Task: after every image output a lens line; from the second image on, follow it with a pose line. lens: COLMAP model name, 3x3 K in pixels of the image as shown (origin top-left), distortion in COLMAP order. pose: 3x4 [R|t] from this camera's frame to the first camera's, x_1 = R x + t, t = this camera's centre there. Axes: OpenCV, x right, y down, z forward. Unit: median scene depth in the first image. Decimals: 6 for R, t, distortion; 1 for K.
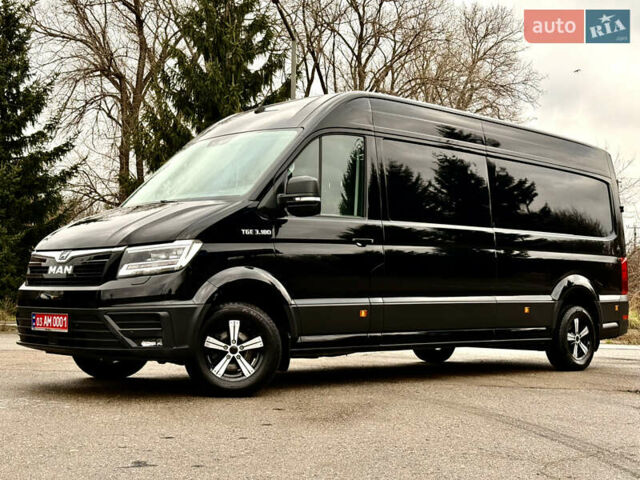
lens RADIAL K [[927.7, 0, 320.5], [0, 927.7, 244.1], [0, 0, 1]] dist [0.108798, 0.000000]
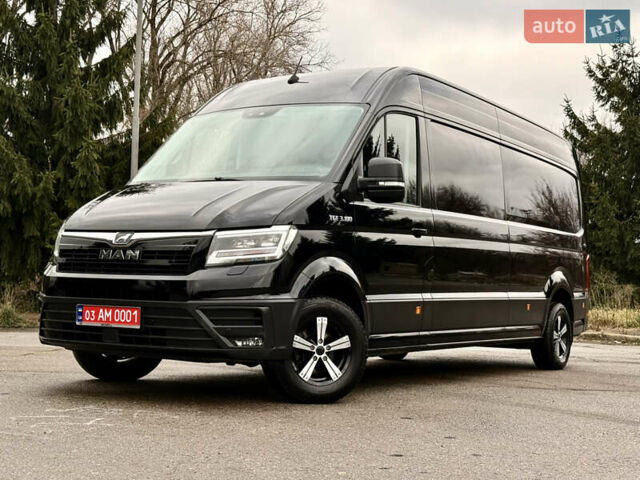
lens RADIAL K [[990.1, 0, 325.8], [0, 990.1, 241.2], [0, 0, 1]] dist [0.063813, 0.000000]
pose [[0.969428, 0.031315, 0.243368, -0.307879], [-0.034685, 0.999352, 0.009573, 0.000347], [-0.242911, -0.017722, 0.969887, 0.079178]]
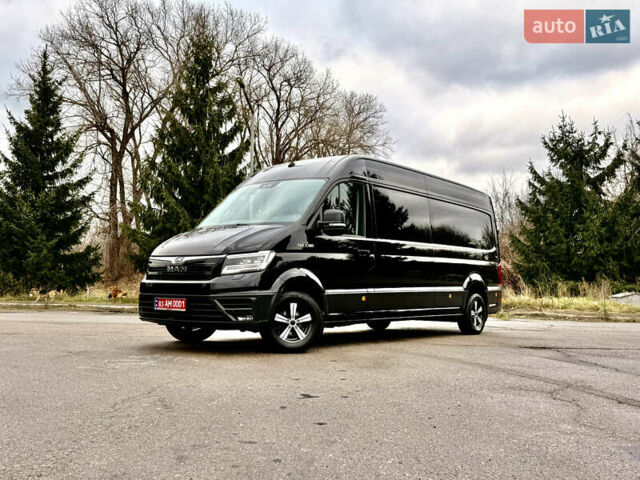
lens RADIAL K [[626.5, 0, 320.3], [0, 626.5, 239.2], [0, 0, 1]] dist [0.079724, 0.000000]
pose [[0.991925, 0.013582, 0.126094, -0.172733], [-0.011602, 0.999798, -0.016423, -0.006652], [-0.126292, 0.014828, 0.991882, -0.030755]]
